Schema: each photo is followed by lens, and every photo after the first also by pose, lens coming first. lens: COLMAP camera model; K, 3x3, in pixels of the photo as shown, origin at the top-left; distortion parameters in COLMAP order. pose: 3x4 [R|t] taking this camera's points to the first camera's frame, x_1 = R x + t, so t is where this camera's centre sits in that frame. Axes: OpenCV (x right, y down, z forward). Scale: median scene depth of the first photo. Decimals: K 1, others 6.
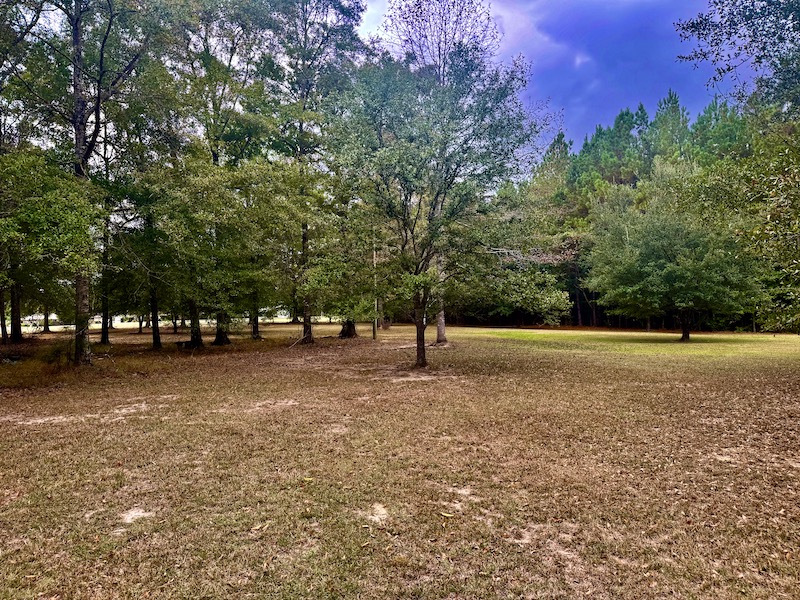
lens RADIAL K [[501.4, 0, 404.5], [0, 501.4, 295.8], [0, 0, 1]] dist [0.004543, -0.101286]
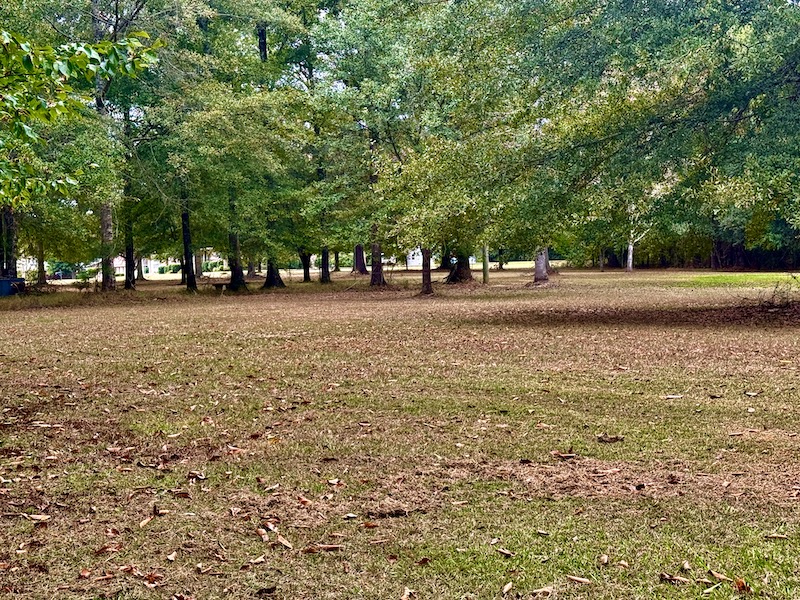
lens RADIAL K [[1207.7, 0, 398.9], [0, 1207.7, 302.6], [0, 0, 1]] dist [0.004340, 0.070920]
pose [[0.947388, 0.005715, -0.320036, 0.346201], [0.016736, 0.997589, 0.067356, 0.002264], [0.319649, -0.069168, 0.945008, -0.568699]]
